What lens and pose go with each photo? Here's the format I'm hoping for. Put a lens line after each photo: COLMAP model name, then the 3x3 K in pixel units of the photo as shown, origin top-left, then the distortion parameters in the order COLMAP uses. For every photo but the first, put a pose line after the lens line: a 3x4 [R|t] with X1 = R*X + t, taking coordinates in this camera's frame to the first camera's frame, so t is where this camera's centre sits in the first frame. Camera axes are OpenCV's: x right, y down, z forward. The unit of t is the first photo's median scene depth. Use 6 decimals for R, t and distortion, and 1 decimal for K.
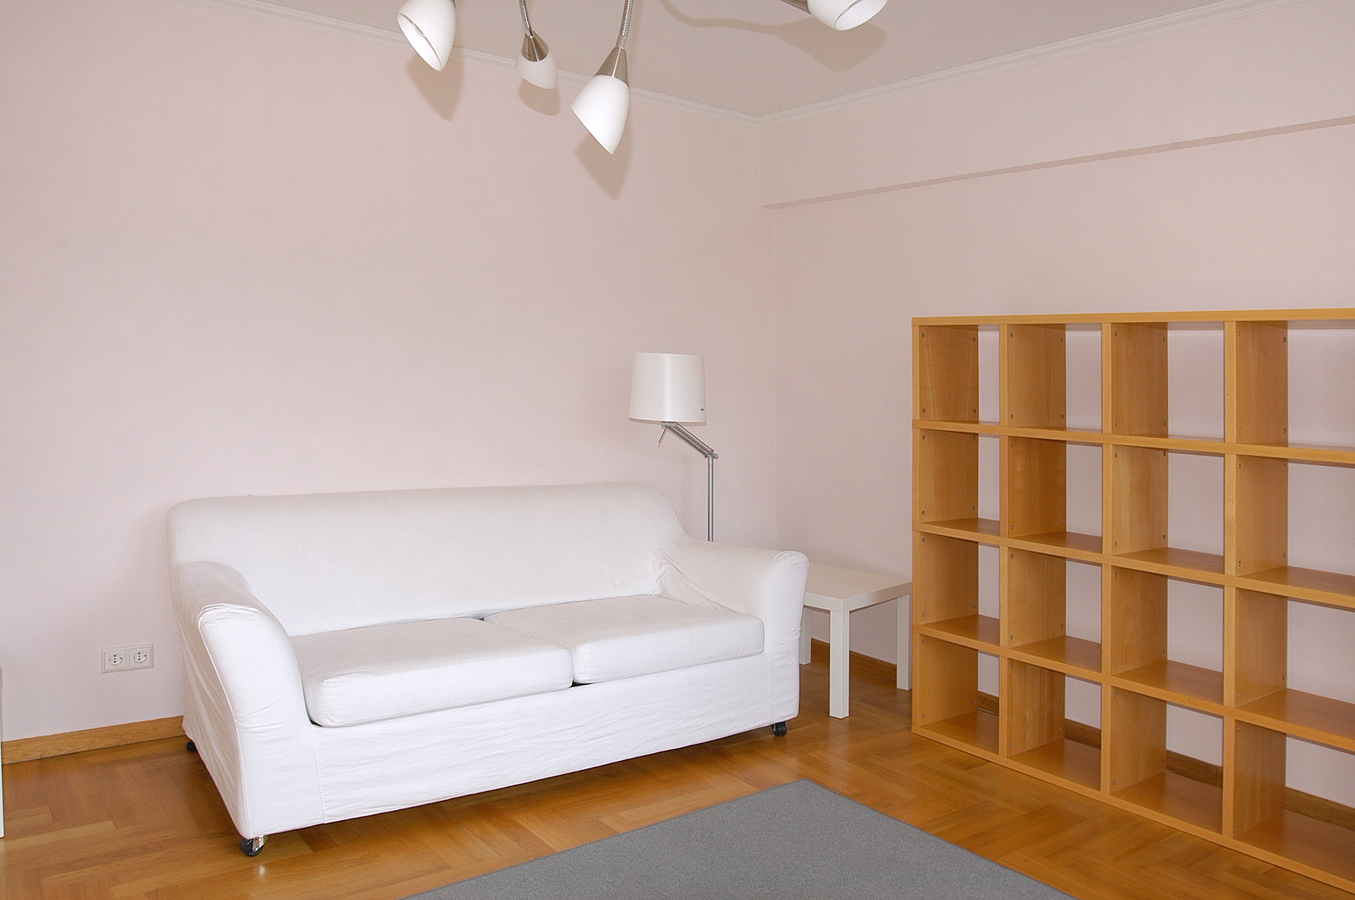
lens RADIAL K [[1066.9, 0, 682.4], [0, 1066.9, 363.5], [0, 0, 1]] dist [-0.052220, 0.010971]
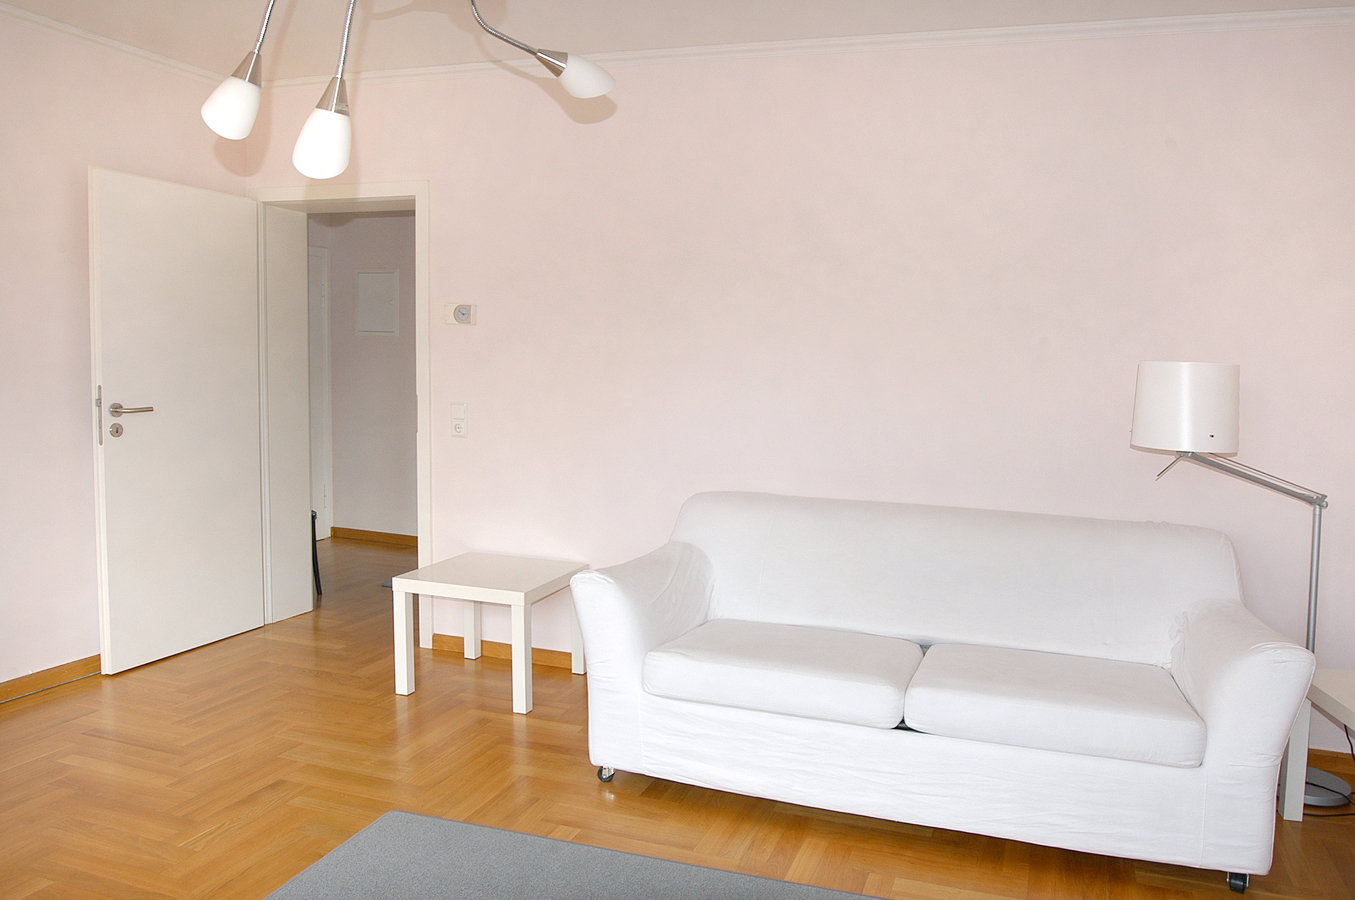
lens RADIAL K [[1039.2, 0, 677.5], [0, 1039.2, 450.0], [0, 0, 1]] dist [-0.047966, 0.004121]
pose [[0.537254, 0.051683, -0.841836, 0.516624], [0.001030, 0.998080, 0.061933, 0.010425], [0.843420, -0.034141, 0.536169, 0.365788]]
